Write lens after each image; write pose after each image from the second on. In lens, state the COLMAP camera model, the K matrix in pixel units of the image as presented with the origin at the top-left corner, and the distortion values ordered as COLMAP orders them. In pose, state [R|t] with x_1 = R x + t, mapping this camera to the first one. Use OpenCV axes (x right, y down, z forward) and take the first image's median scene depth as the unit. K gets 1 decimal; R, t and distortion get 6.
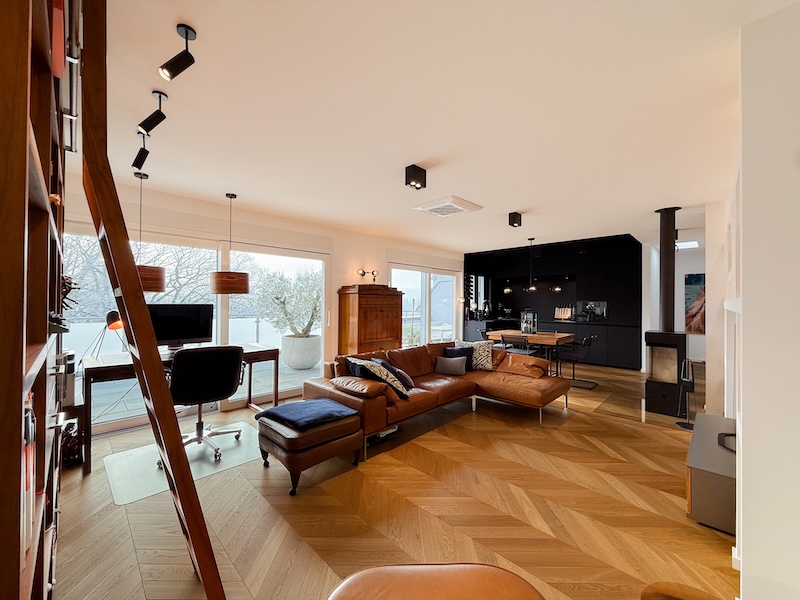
lens RADIAL K [[323.8, 0, 396.6], [0, 323.8, 299.9], [0, 0, 1]] dist [0.007411, -0.000511]
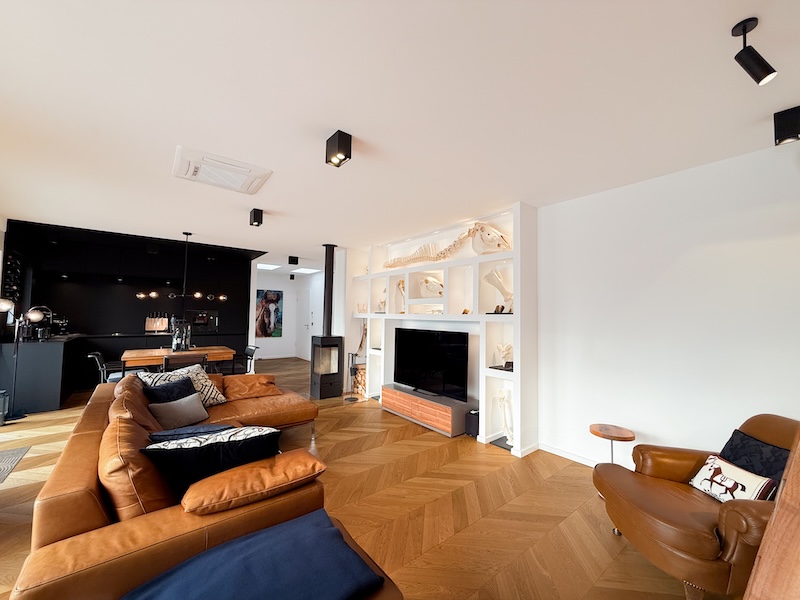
lens RADIAL K [[323.8, 0, 399.1], [0, 323.8, 305.2], [0, 0, 1]] dist [0.007411, -0.000511]
pose [[0.119336, 0.027565, 0.992471, -0.445084], [-0.023556, 0.999412, -0.024925, -0.002452], [-0.992574, -0.020404, 0.119915, 0.523049]]
